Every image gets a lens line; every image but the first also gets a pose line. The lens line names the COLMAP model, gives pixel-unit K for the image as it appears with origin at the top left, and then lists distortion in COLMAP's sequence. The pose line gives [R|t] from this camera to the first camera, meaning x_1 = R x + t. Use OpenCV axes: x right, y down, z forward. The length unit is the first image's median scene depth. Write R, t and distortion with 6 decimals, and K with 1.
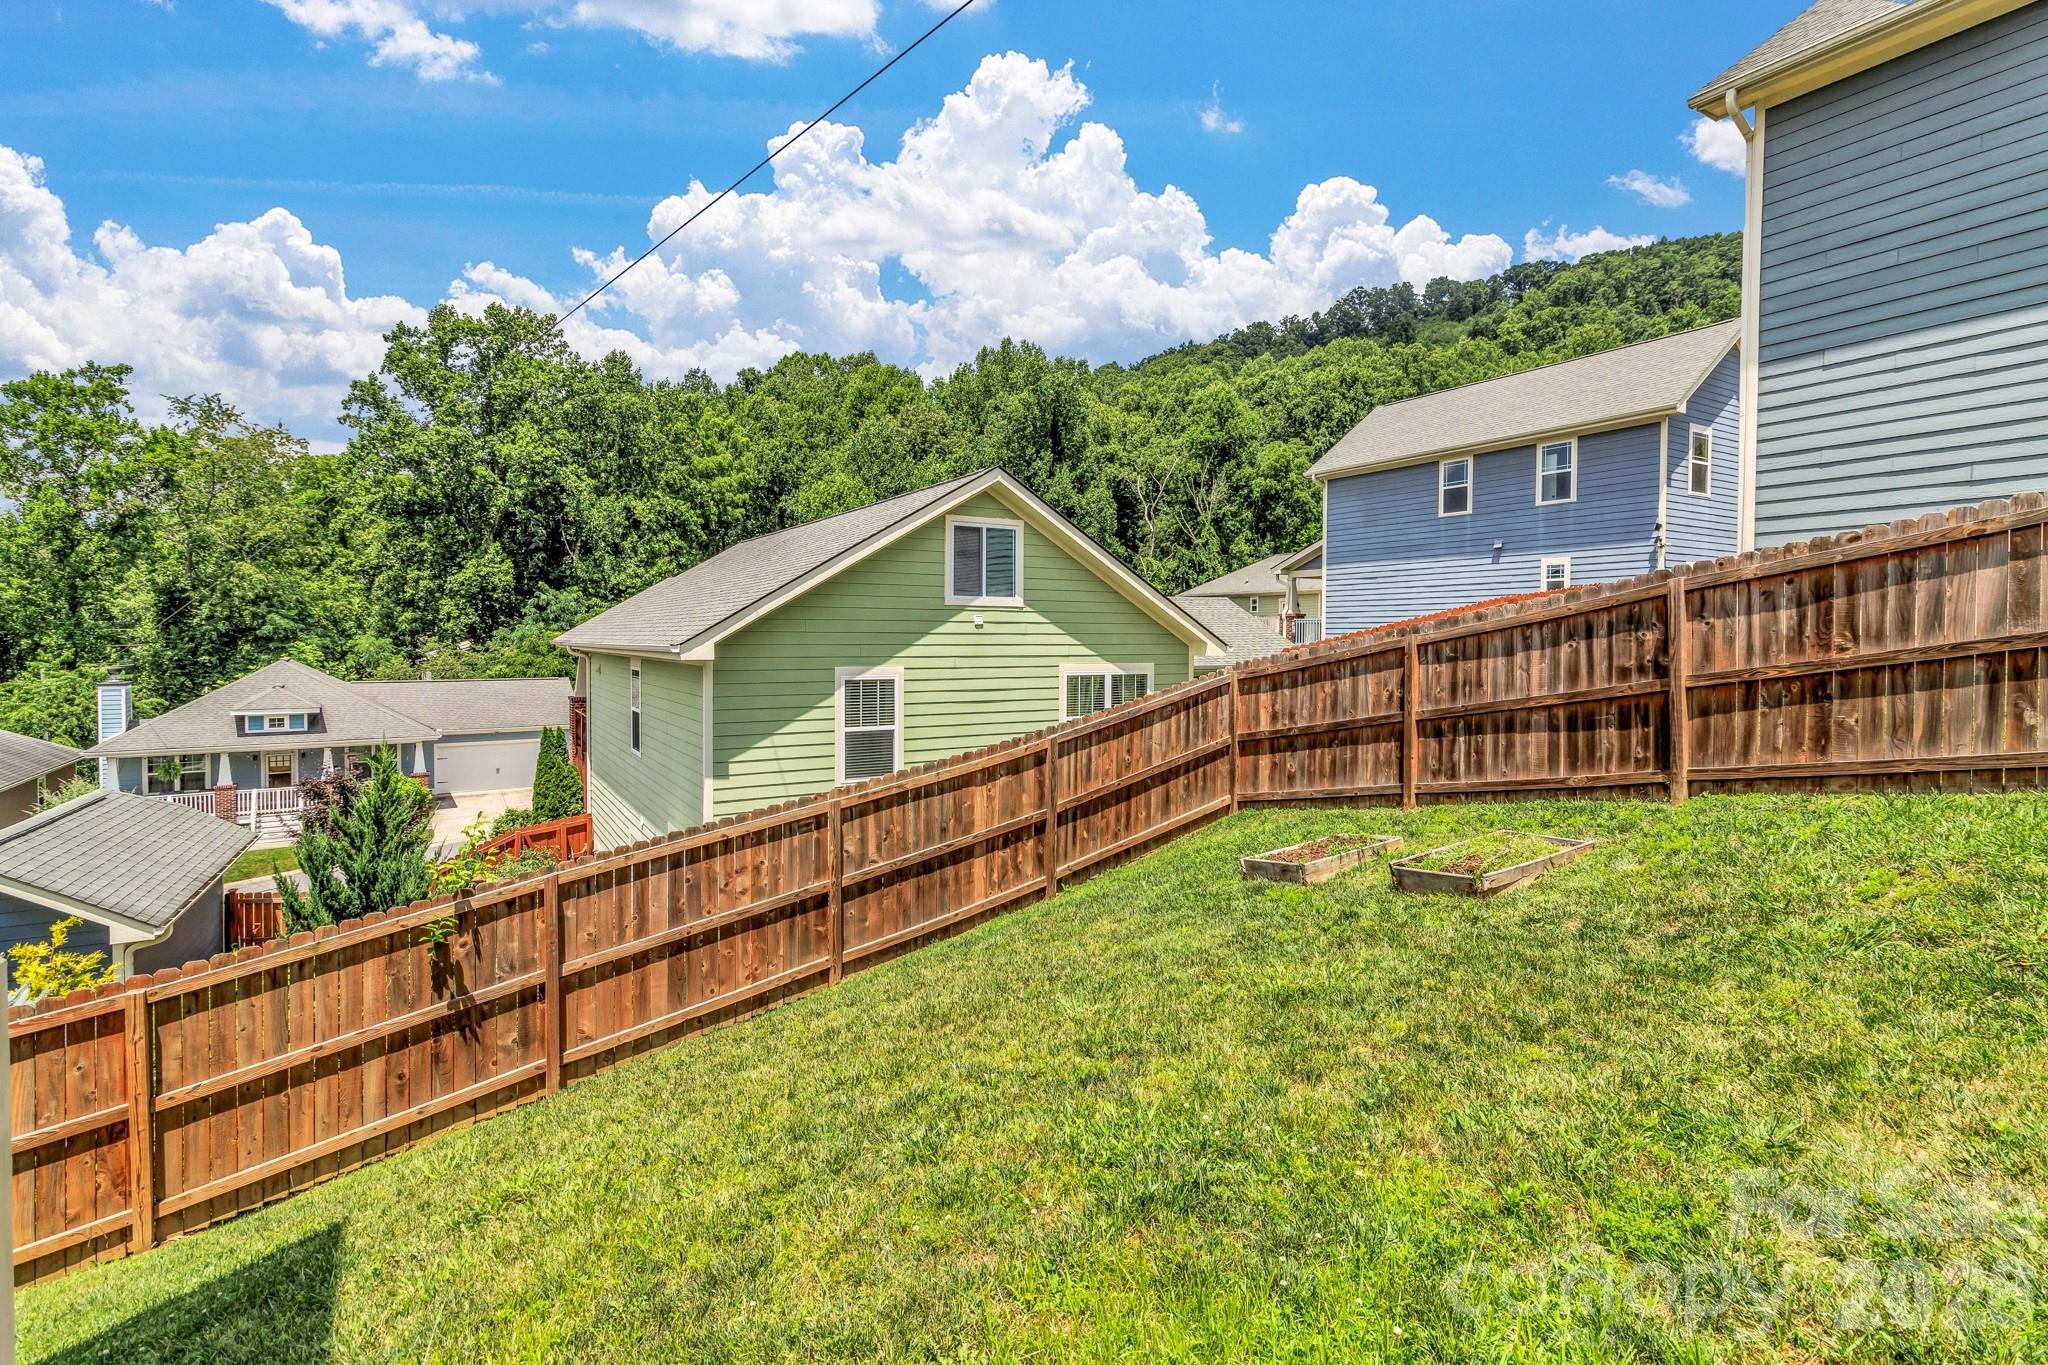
lens RADIAL K [[964.0, 0, 1029.0], [0, 964.0, 659.9], [0, 0, 1]] dist [0.003453, 0.000518]
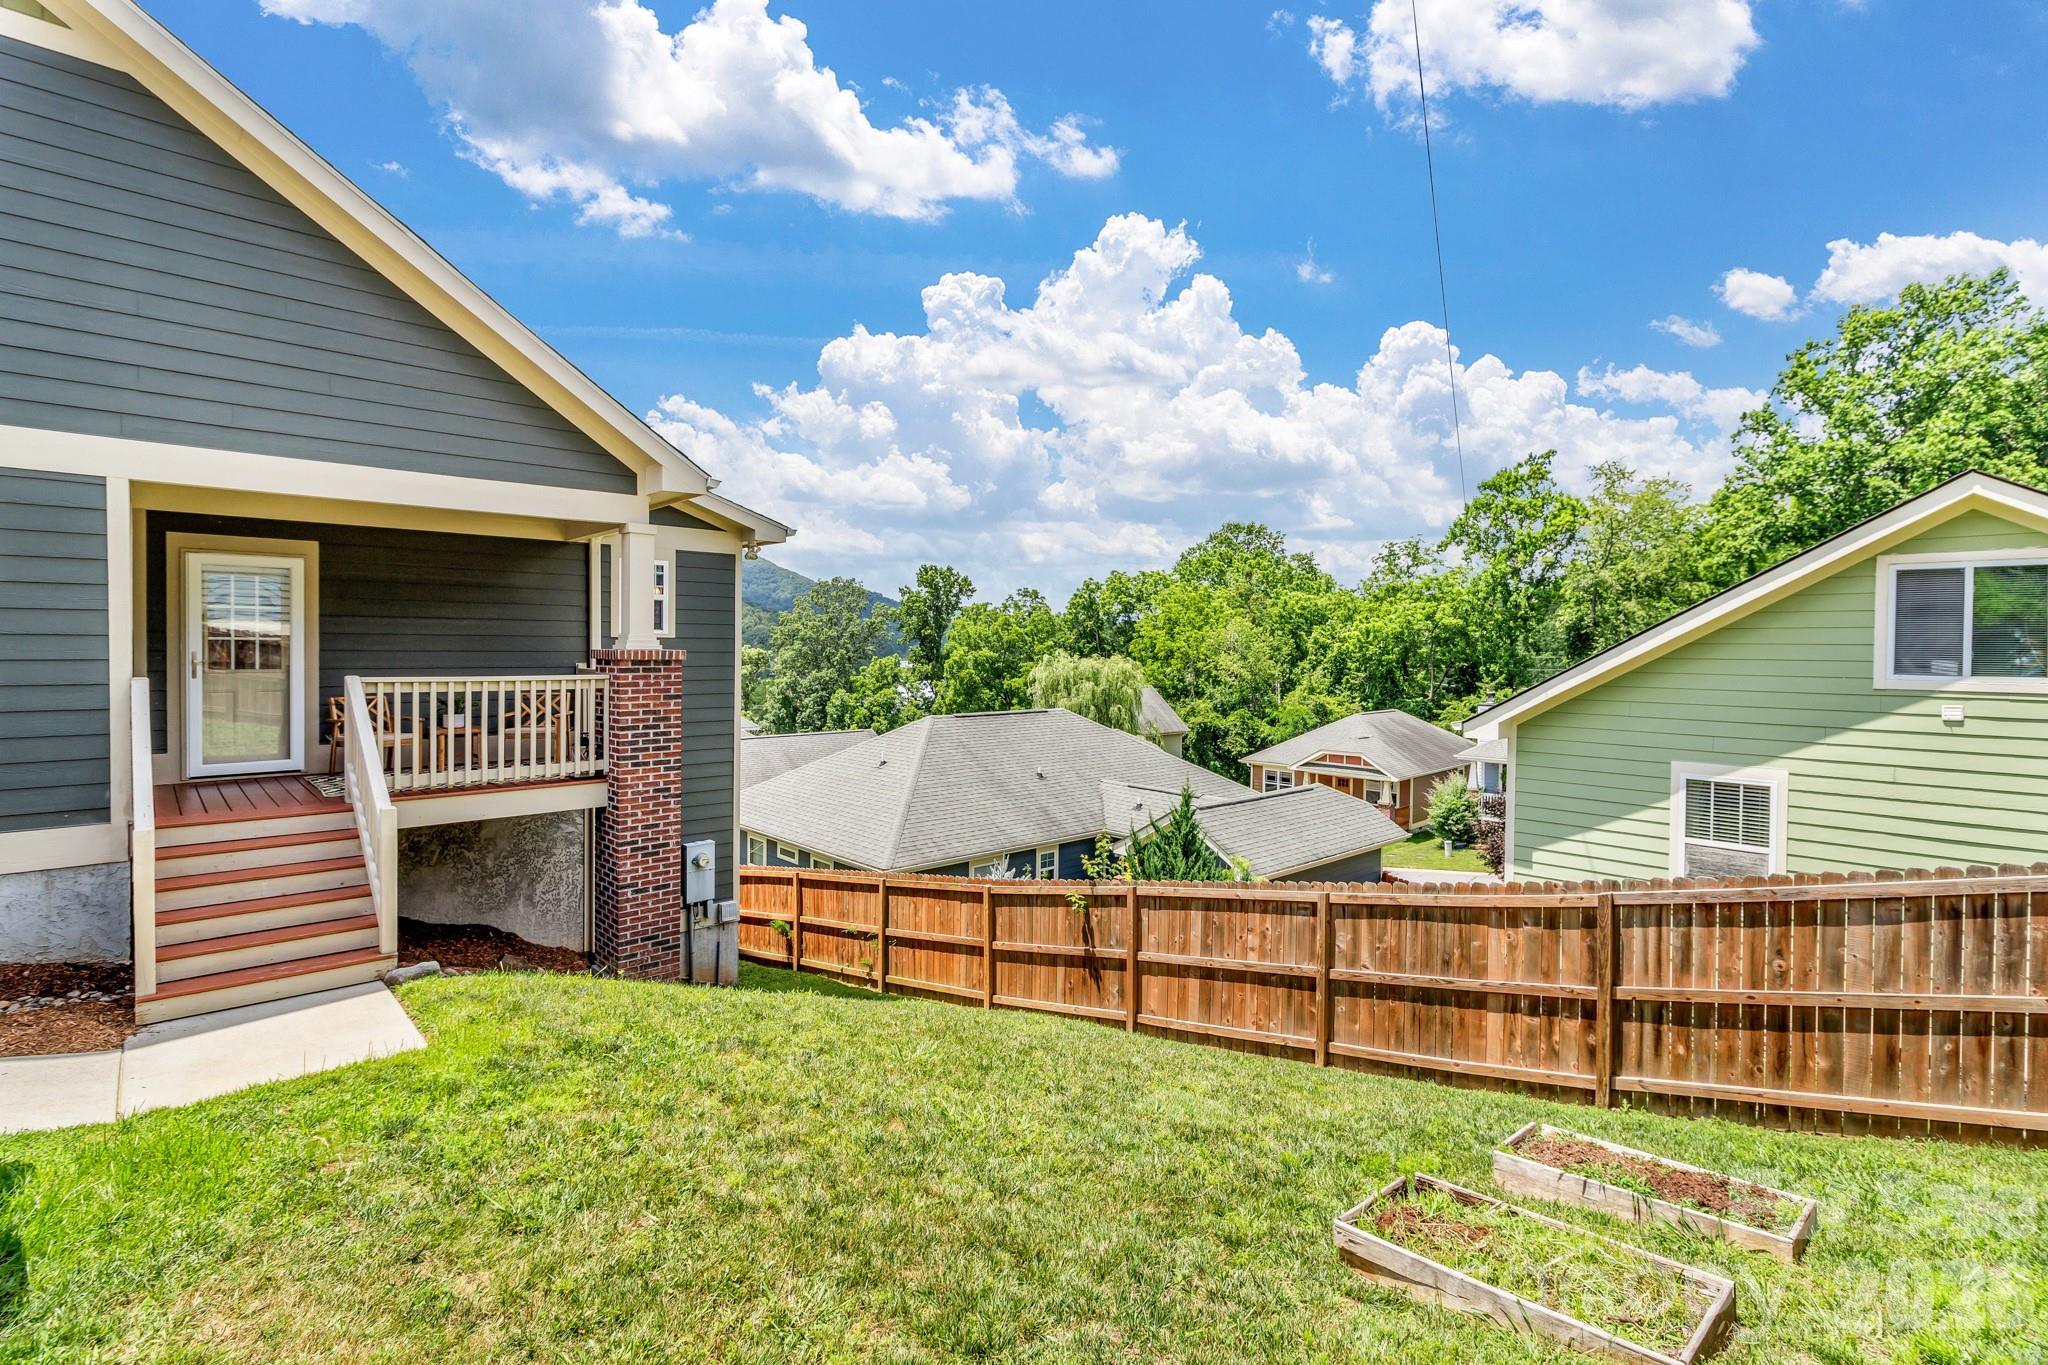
lens RADIAL K [[947.1, 0, 1031.9], [0, 947.1, 657.4], [0, 0, 1]] dist [0.001840, 0.001611]
pose [[0.214998, 0.011378, -0.976548, 0.136371], [-0.031836, 0.999482, 0.004636, -0.019627], [0.976096, 0.030092, 0.215248, 0.085343]]
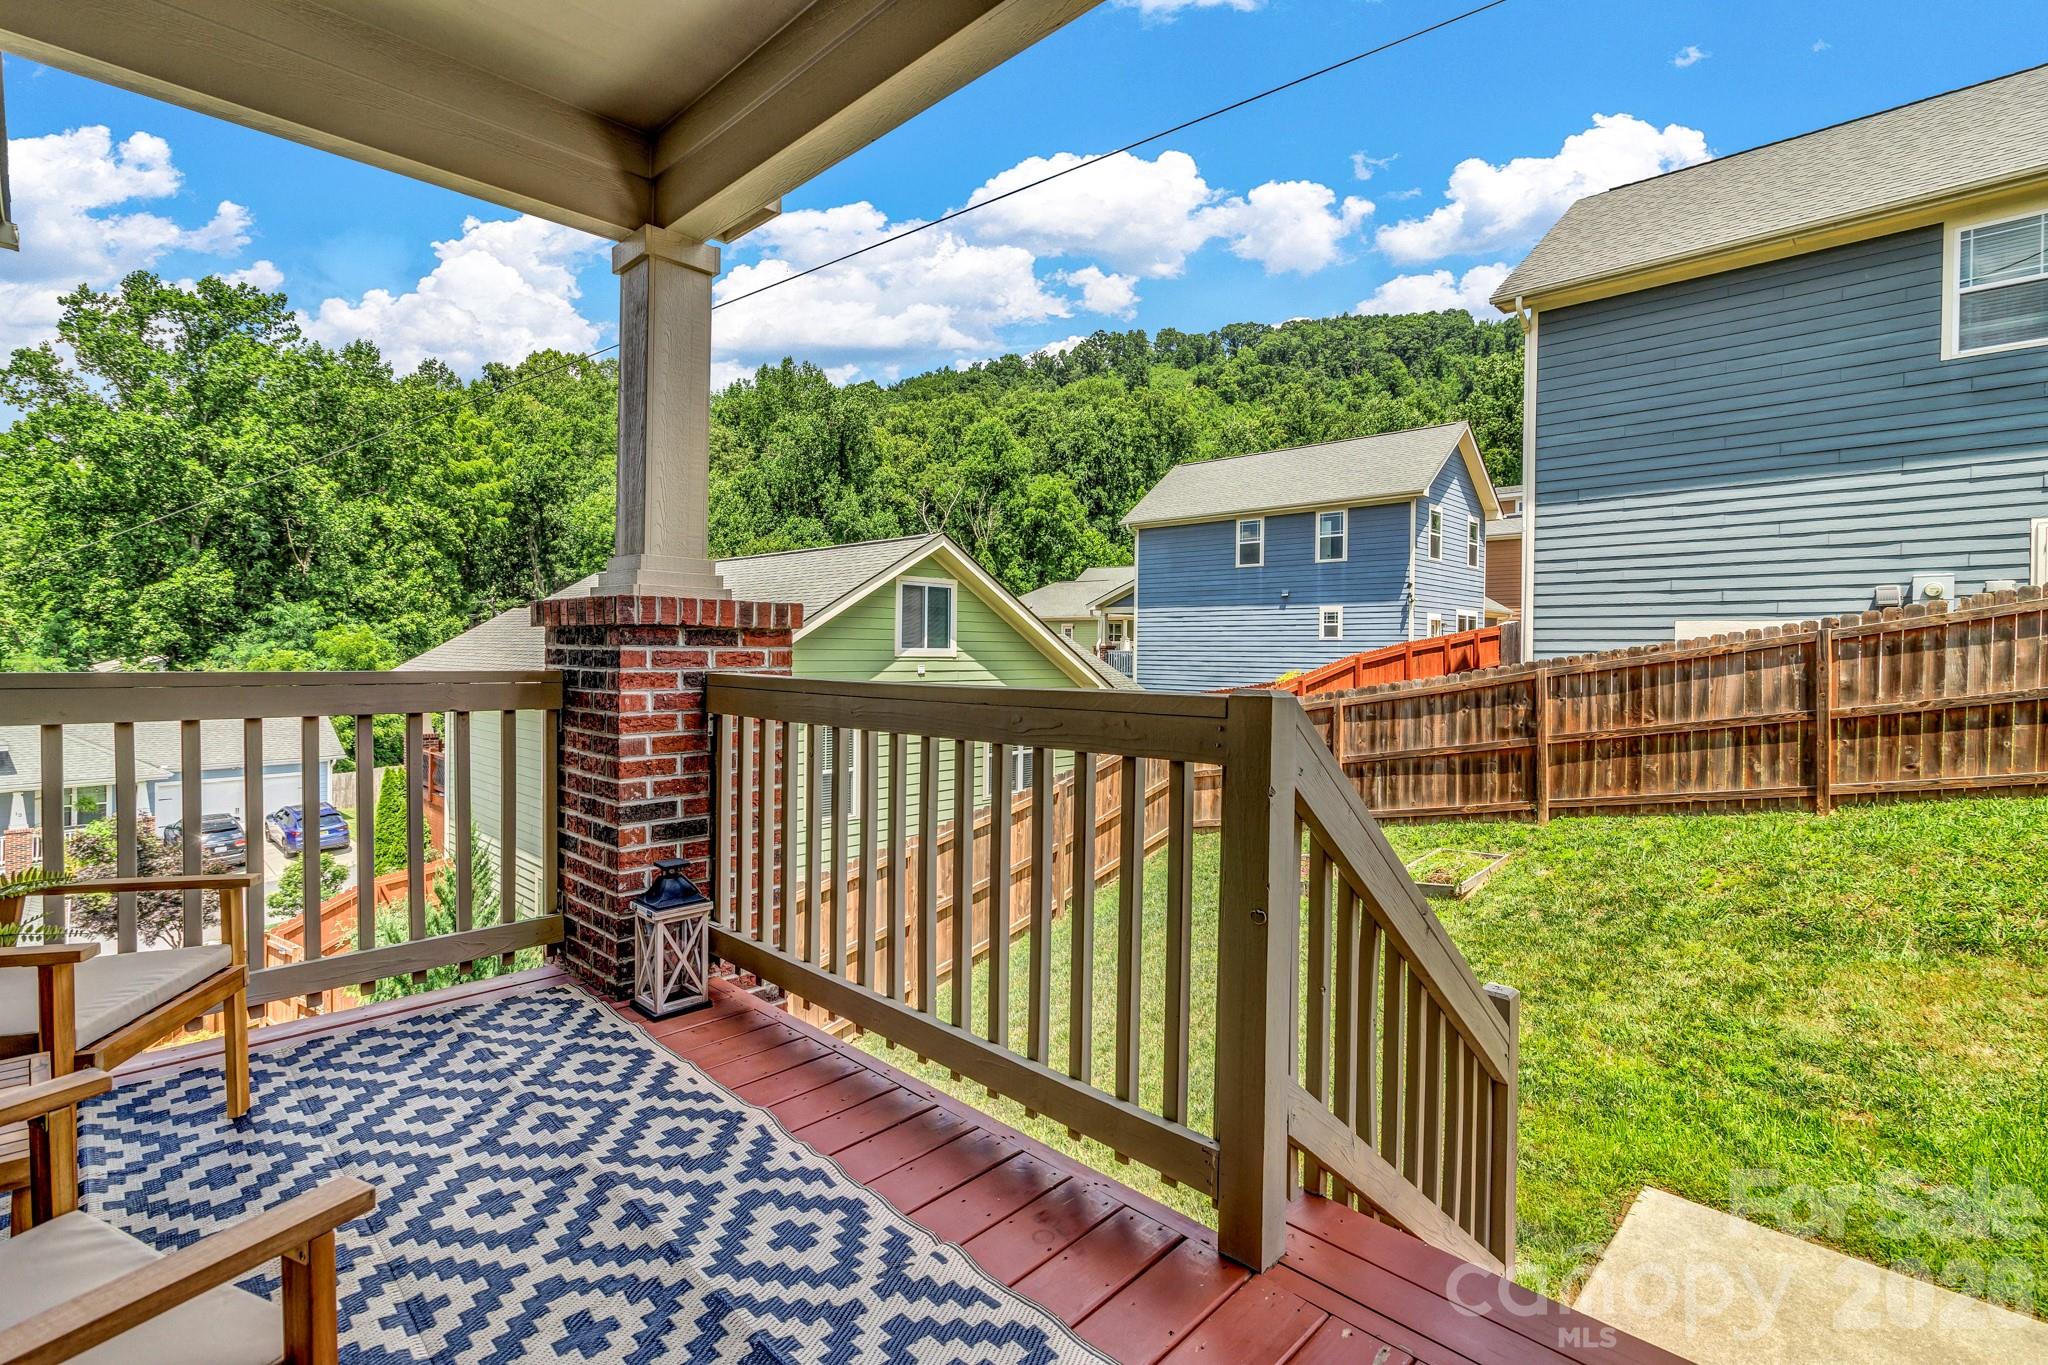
lens RADIAL K [[950.5, 0, 1019.9], [0, 950.5, 662.3], [0, 0, 1]] dist [-0.005812, -0.000719]
pose [[0.966337, 0.003034, 0.257263, -0.075055], [-0.000897, 0.999964, -0.008424, -0.013569], [-0.257280, 0.007910, 0.966305, -0.028734]]
